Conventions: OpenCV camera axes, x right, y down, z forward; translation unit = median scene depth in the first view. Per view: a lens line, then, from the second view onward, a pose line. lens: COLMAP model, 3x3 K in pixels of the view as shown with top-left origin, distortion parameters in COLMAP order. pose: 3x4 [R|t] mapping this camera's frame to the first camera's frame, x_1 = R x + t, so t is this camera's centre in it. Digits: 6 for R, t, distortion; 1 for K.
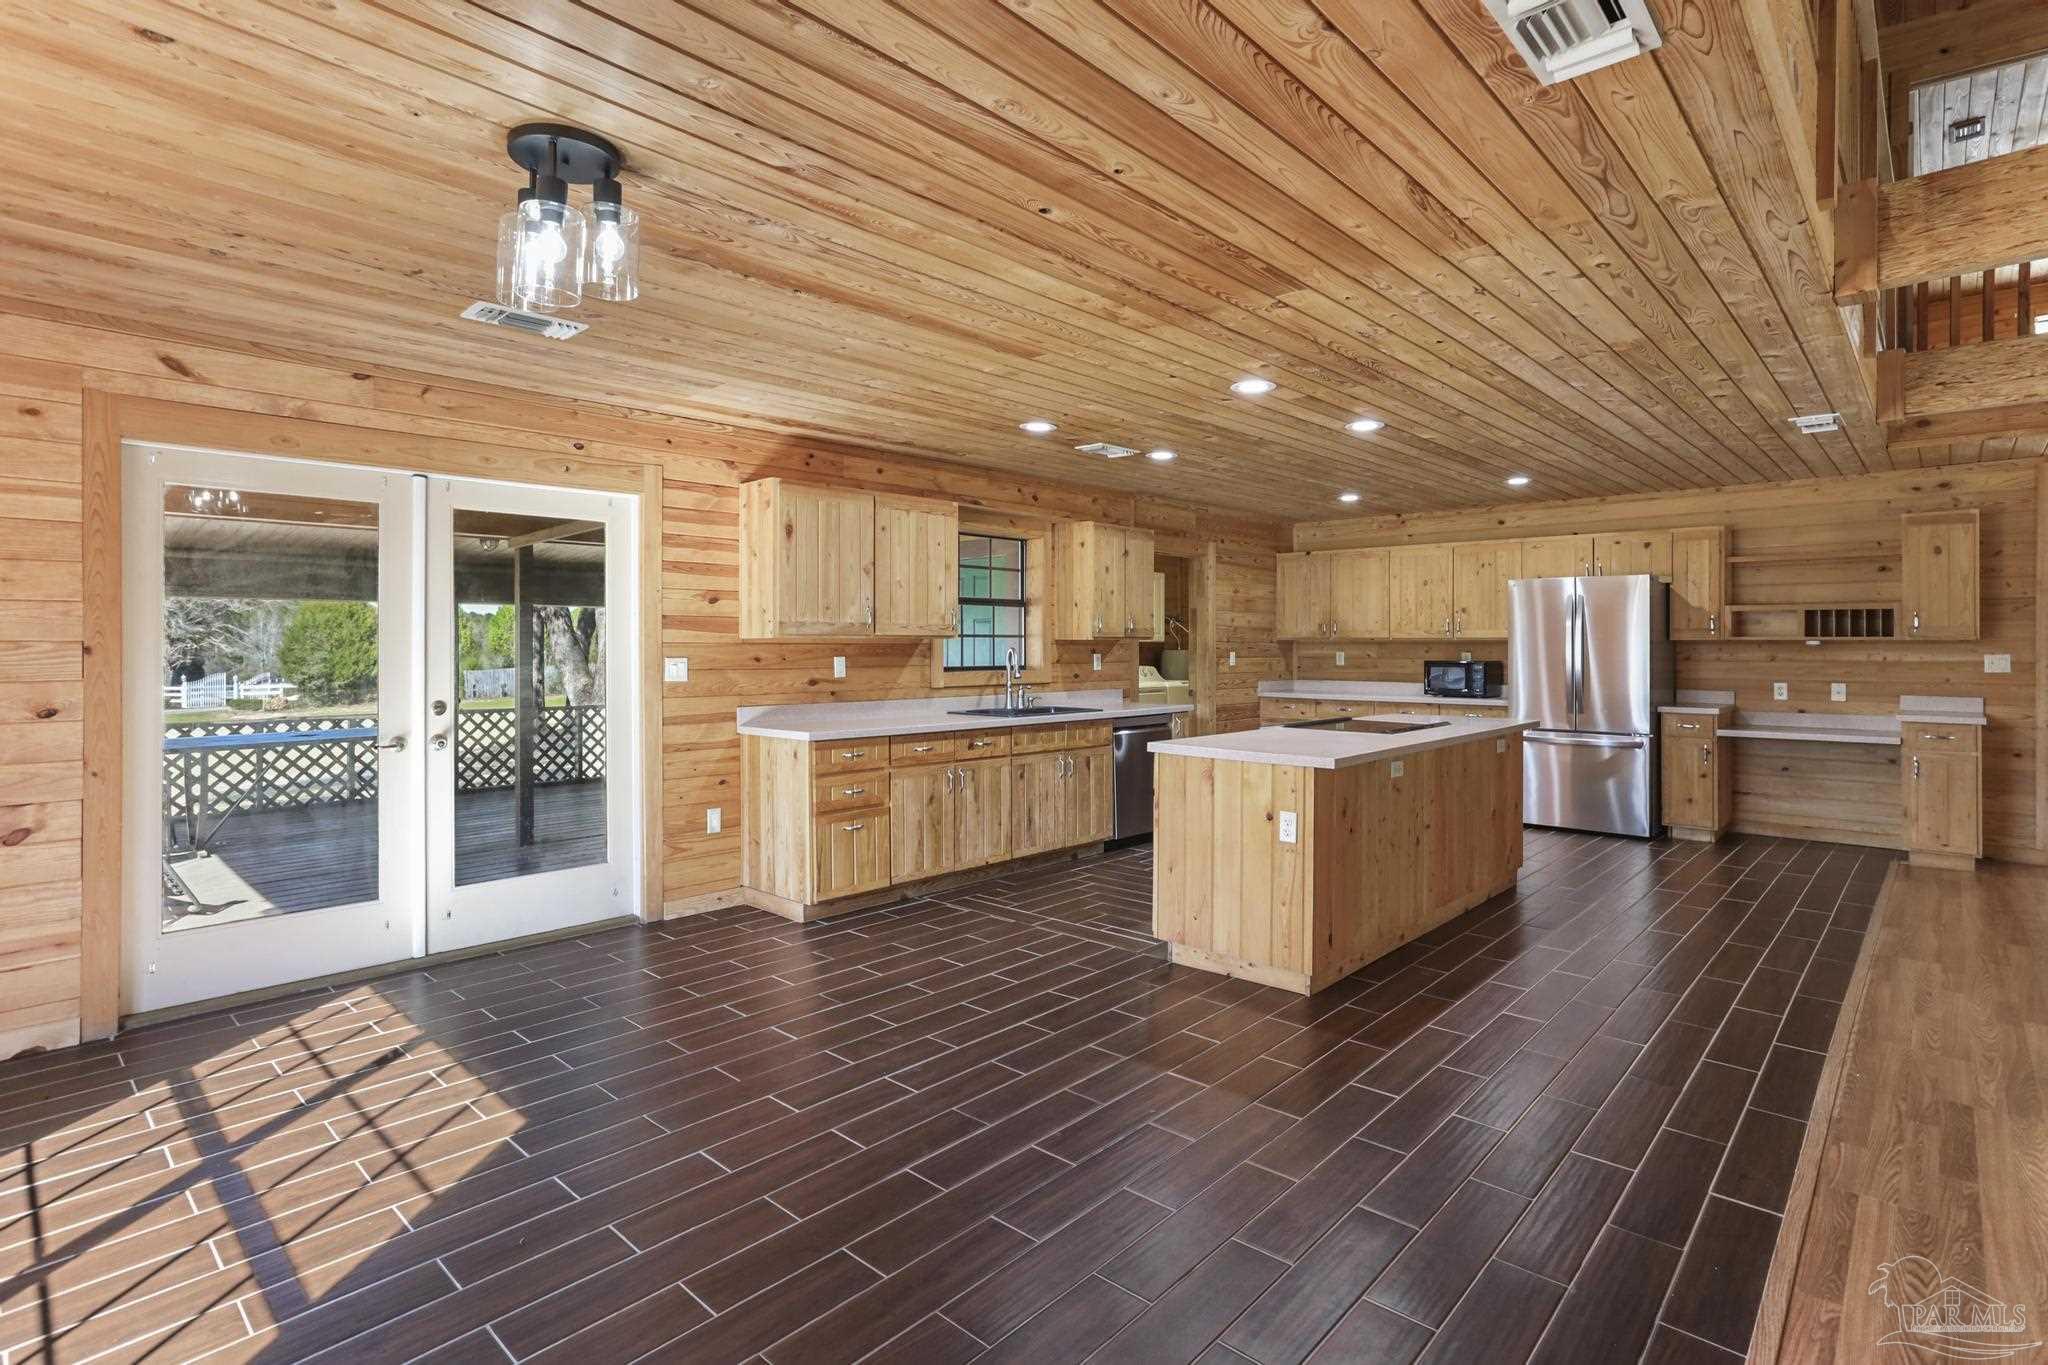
lens RADIAL K [[988.8, 0, 1044.7], [0, 988.8, 650.5], [0, 0, 1]] dist [-0.043932, 0.022945]
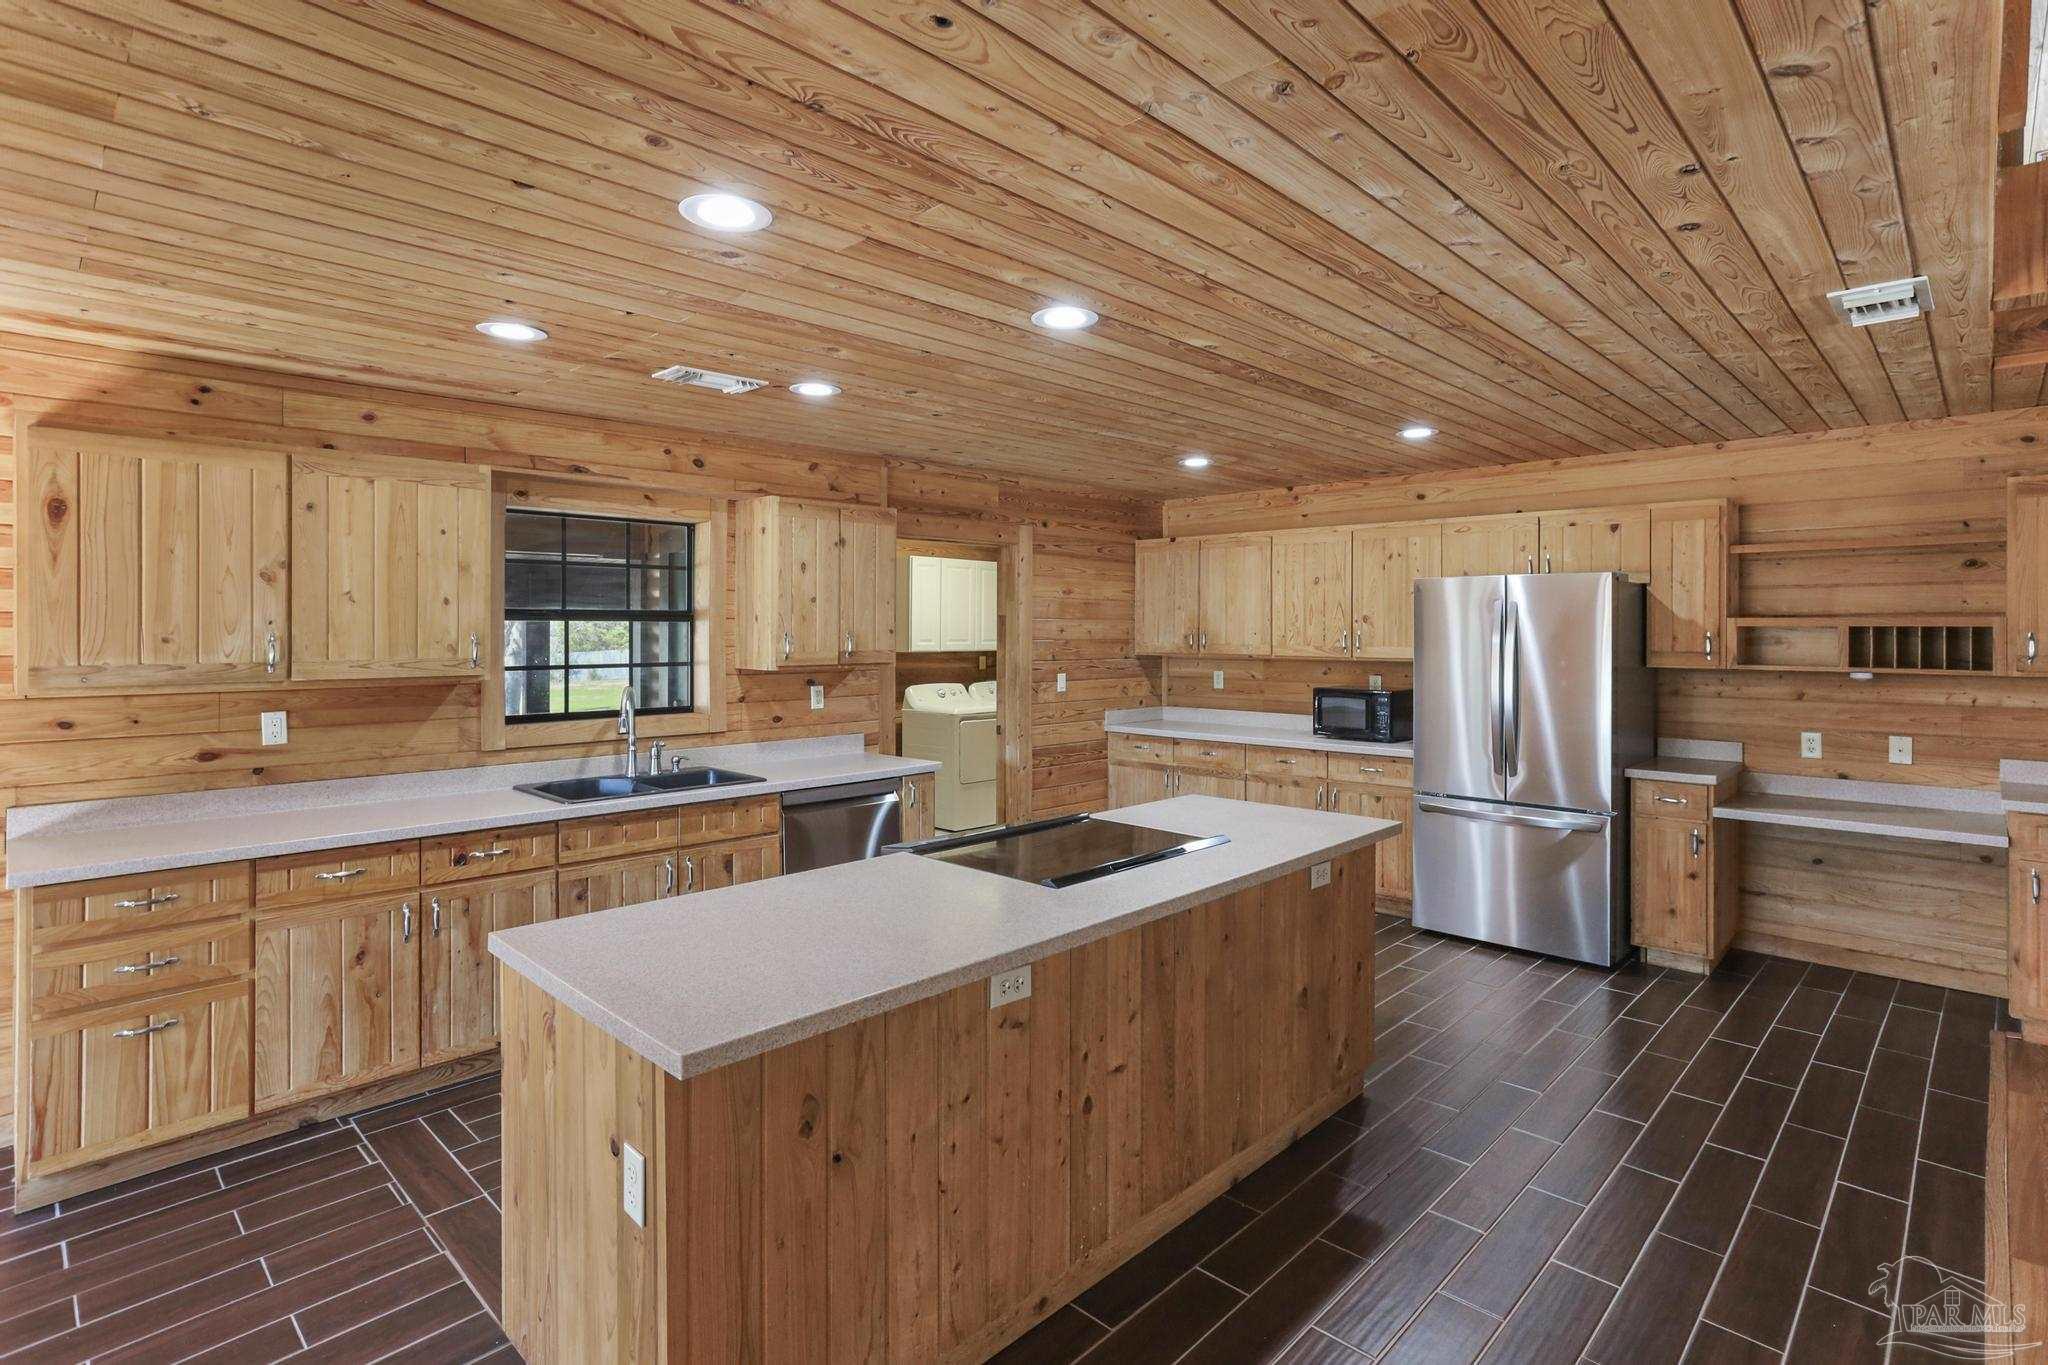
lens RADIAL K [[988.8, 0, 1049.1], [0, 988.8, 638.3], [0, 0, 1]] dist [-0.043932, 0.022945]
pose [[0.999856, -0.000861, -0.016931, 0.259283], [0.000912, 0.999995, 0.003011, -0.036699], [0.016929, -0.003026, 0.999852, 0.343136]]
